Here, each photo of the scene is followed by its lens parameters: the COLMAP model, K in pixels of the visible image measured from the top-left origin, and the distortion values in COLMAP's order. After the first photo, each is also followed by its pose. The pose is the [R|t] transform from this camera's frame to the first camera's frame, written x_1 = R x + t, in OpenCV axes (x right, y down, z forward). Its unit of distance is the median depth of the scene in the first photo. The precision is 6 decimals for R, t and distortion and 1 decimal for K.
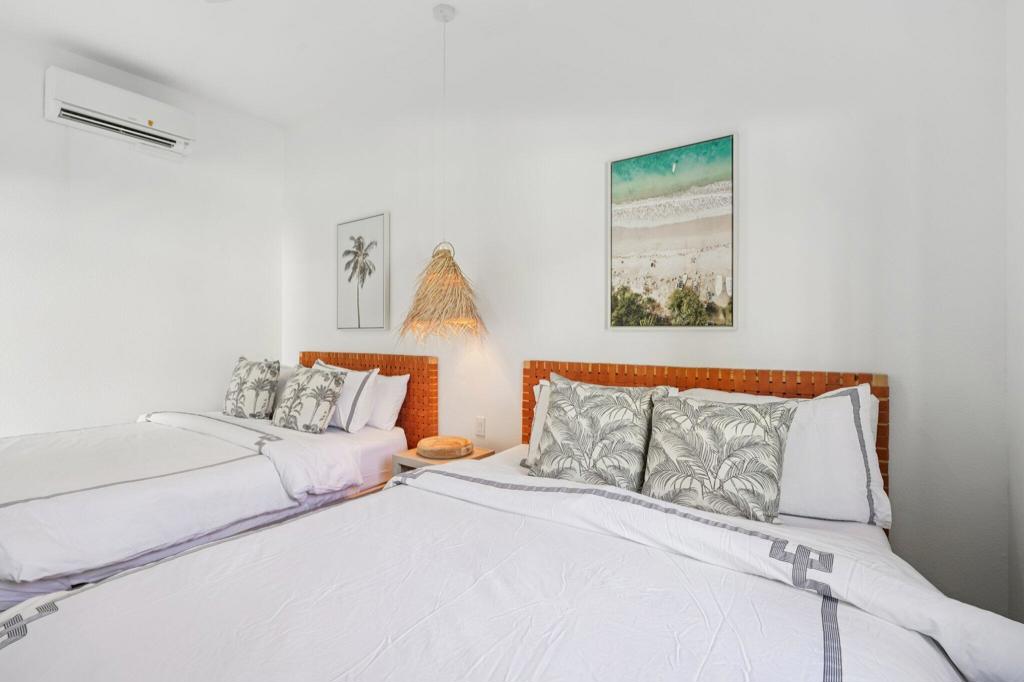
lens RADIAL K [[481.1, 0, 510.0], [0, 481.1, 332.9], [0, 0, 1]] dist [-0.005883, 0.000365]
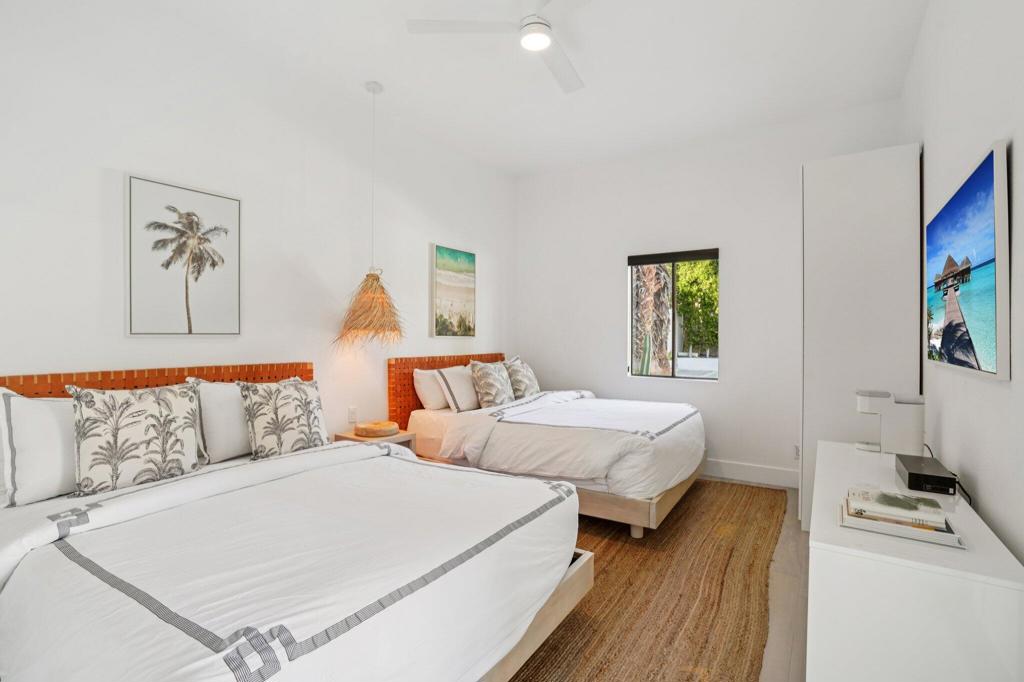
lens RADIAL K [[481.1, 0, 510.0], [0, 481.1, 332.9], [0, 0, 1]] dist [-0.005883, 0.000365]
pose [[-0.028909, 0.003492, 0.999576, -1.489136], [-0.011151, 0.999931, -0.003816, -0.018549], [-0.999520, -0.011257, -0.028868, 0.712691]]
